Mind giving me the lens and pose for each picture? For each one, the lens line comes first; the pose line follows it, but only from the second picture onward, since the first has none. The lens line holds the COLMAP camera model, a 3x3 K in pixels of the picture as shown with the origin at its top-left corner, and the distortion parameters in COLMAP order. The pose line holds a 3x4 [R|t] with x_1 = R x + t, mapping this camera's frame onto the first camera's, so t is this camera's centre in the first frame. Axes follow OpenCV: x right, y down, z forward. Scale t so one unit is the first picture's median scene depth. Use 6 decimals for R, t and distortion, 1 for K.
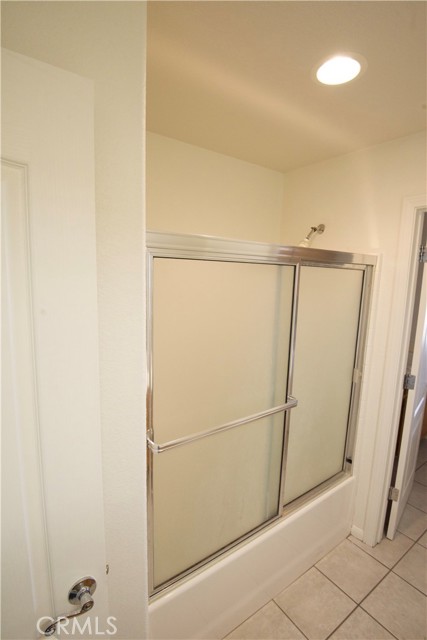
lens RADIAL K [[308.5, 0, 212.3], [0, 308.5, 318.7], [0, 0, 1]] dist [-0.012552, -0.014126]
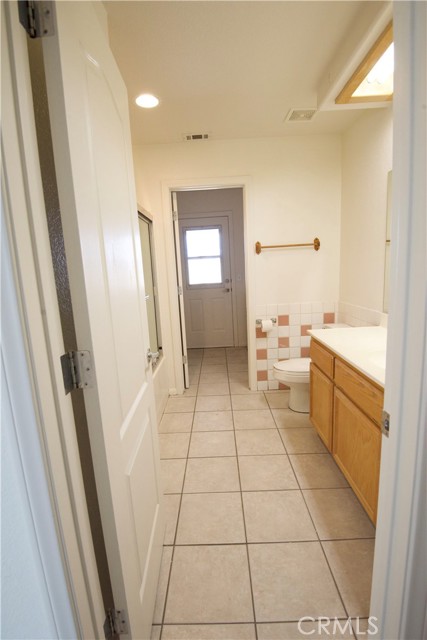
lens RADIAL K [[308.5, 0, 212.7], [0, 308.5, 320.3], [0, 0, 1]] dist [-0.012552, -0.014126]
pose [[0.590557, -0.195795, 0.782884, -0.608348], [0.177788, 0.977851, 0.110444, 0.198612], [-0.787168, 0.073964, 0.612287, -0.189608]]
